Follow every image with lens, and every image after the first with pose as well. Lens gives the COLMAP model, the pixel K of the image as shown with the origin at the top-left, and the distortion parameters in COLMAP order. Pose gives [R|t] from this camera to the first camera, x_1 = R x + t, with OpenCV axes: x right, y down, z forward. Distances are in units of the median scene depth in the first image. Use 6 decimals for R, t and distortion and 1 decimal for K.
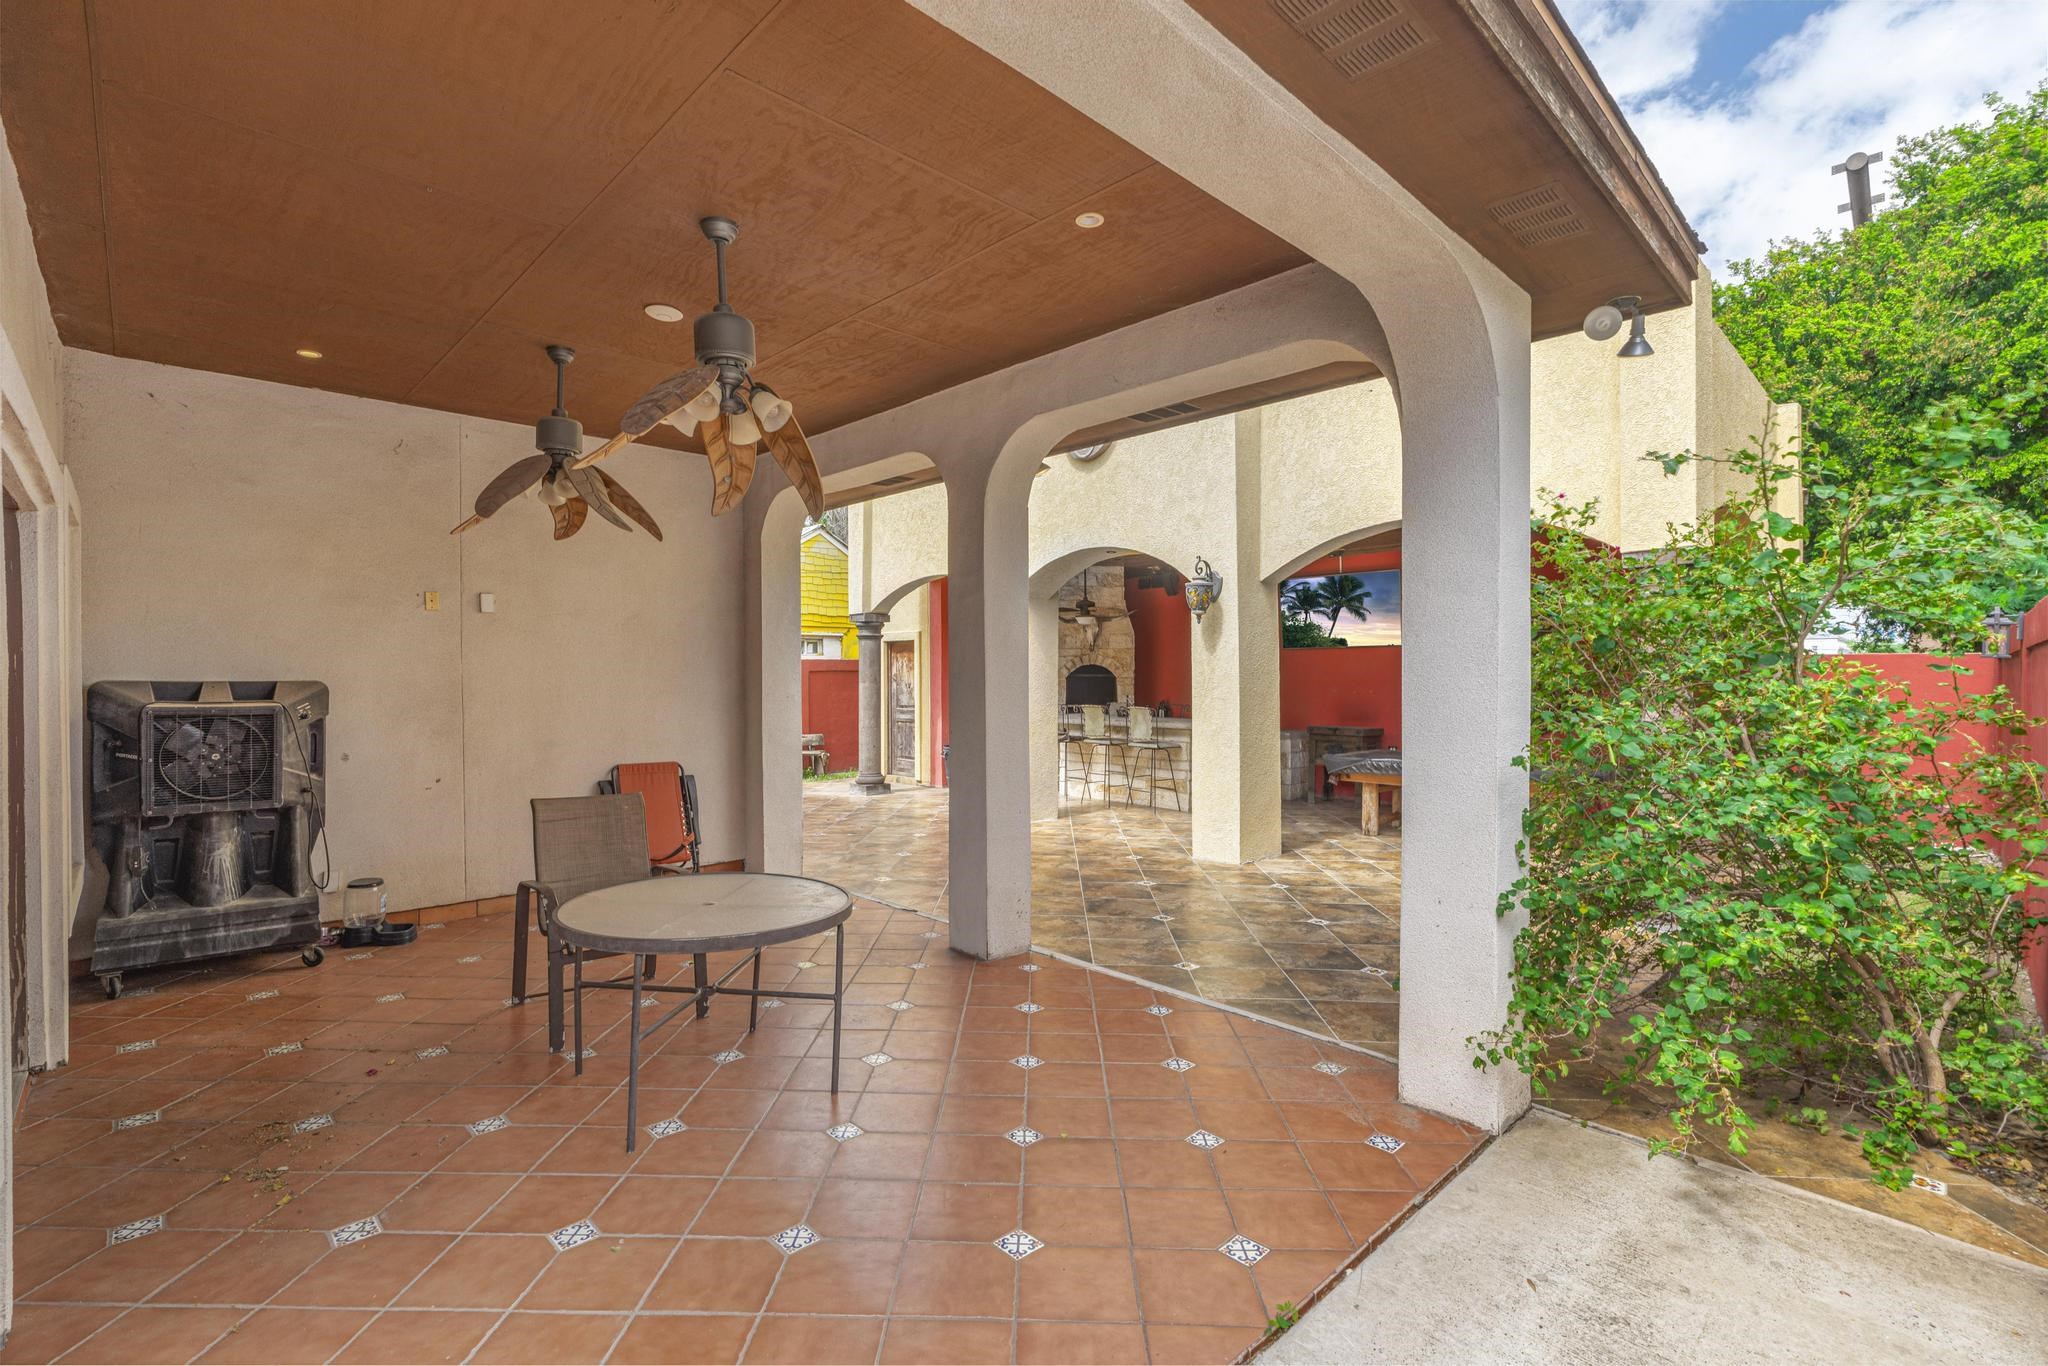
lens RADIAL K [[920.4, 0, 1026.5], [0, 920.4, 677.5], [0, 0, 1]] dist [-0.004049, 0.000909]
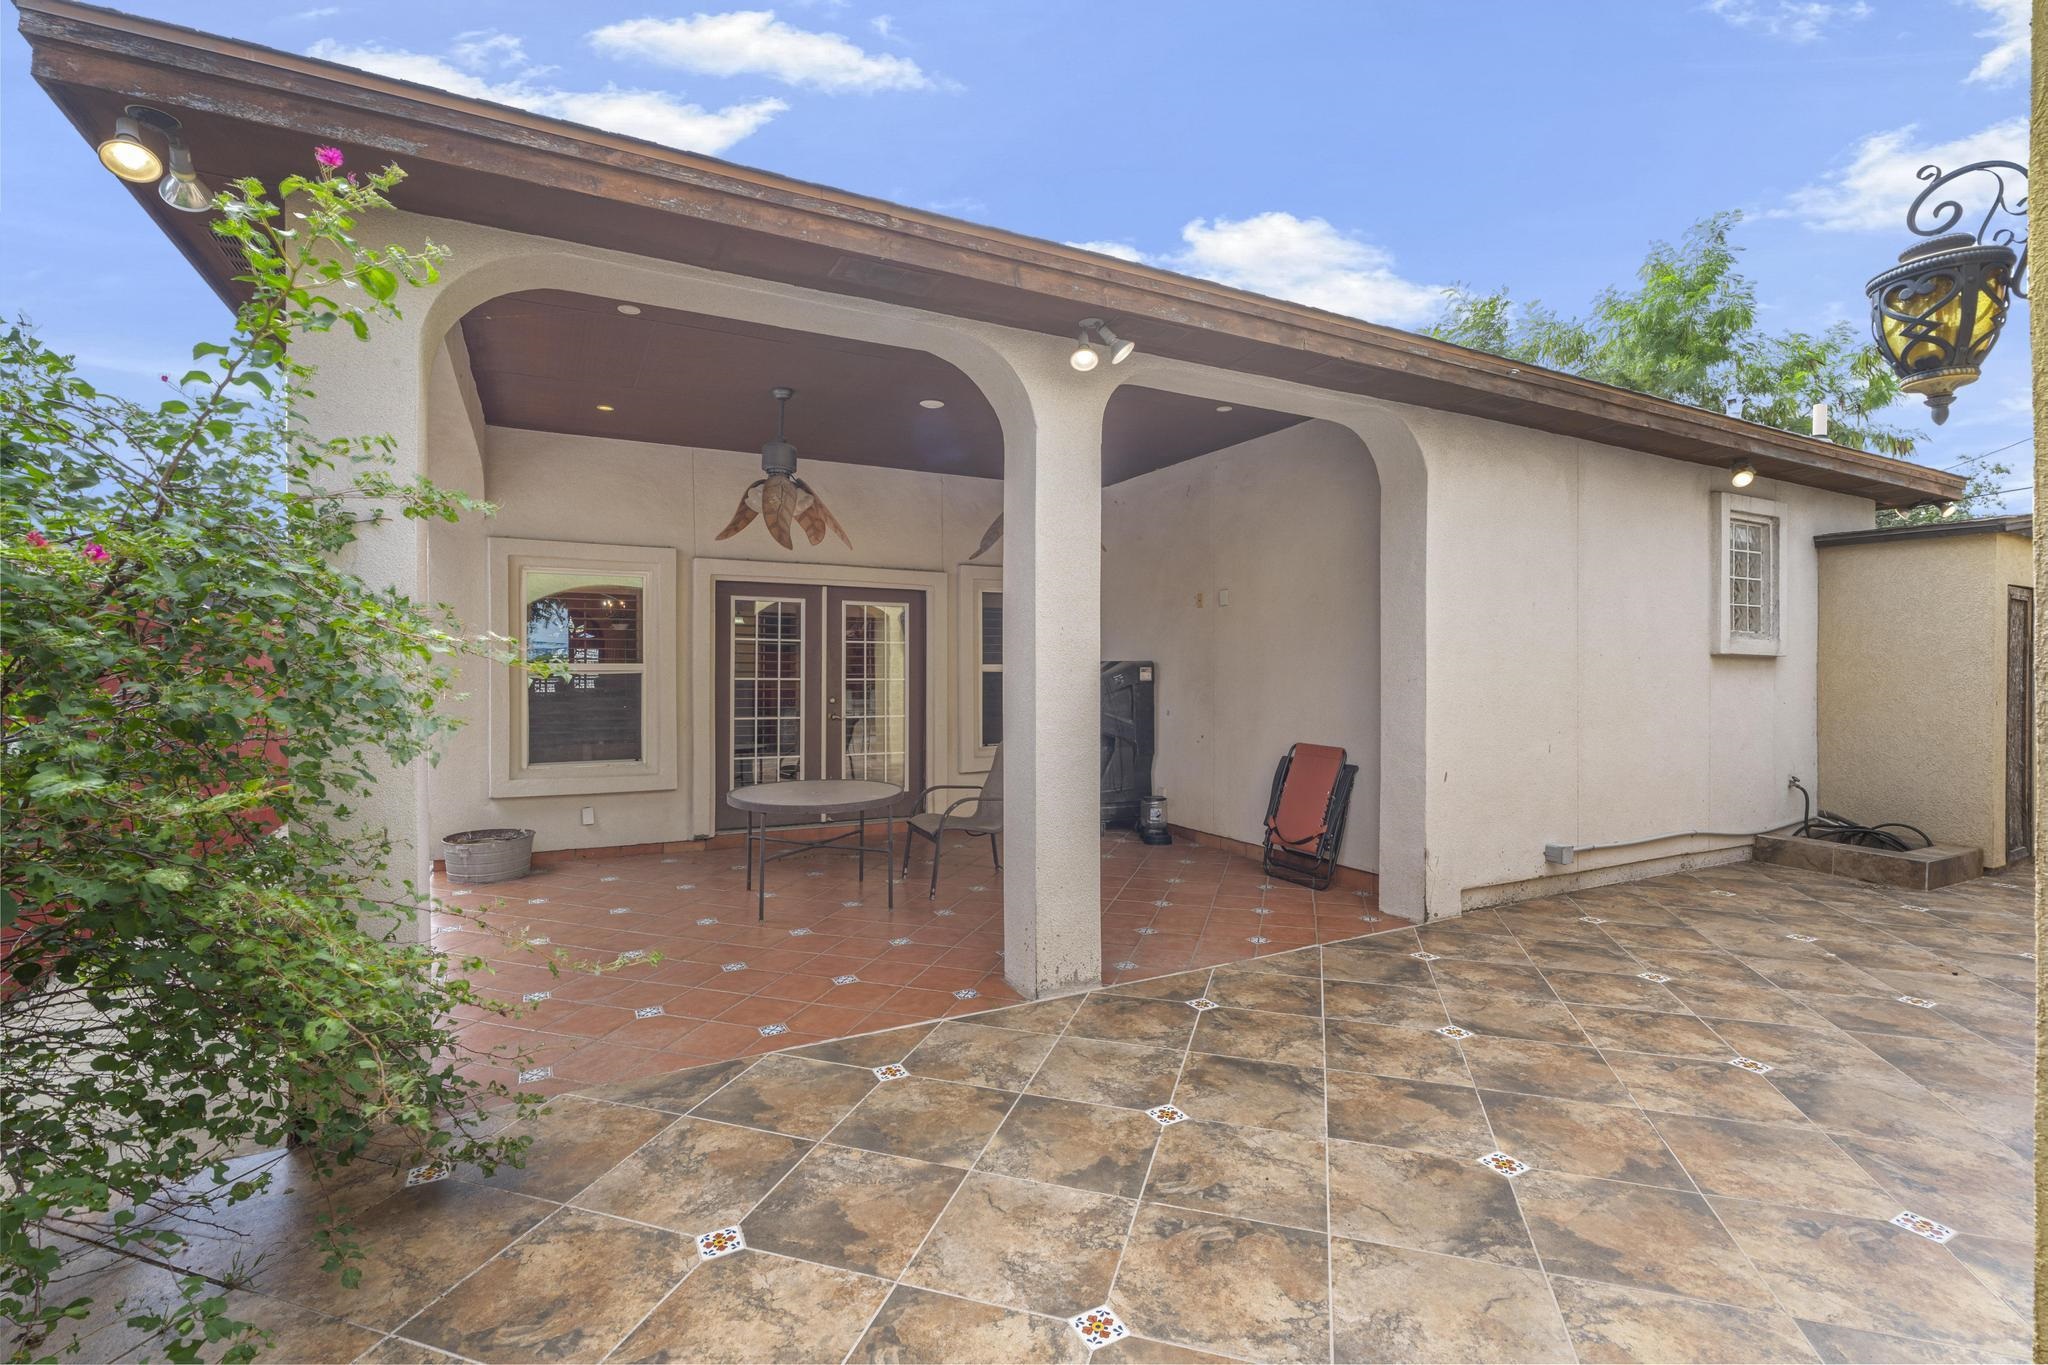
lens RADIAL K [[920.4, 0, 1026.5], [0, 920.4, 677.0], [0, 0, 1]] dist [-0.004049, 0.000909]
pose [[-0.273824, 0.008820, -0.961739, 0.718793], [-0.005050, 0.999931, 0.010609, 0.018265], [0.961767, 0.007762, -0.273760, 1.169991]]
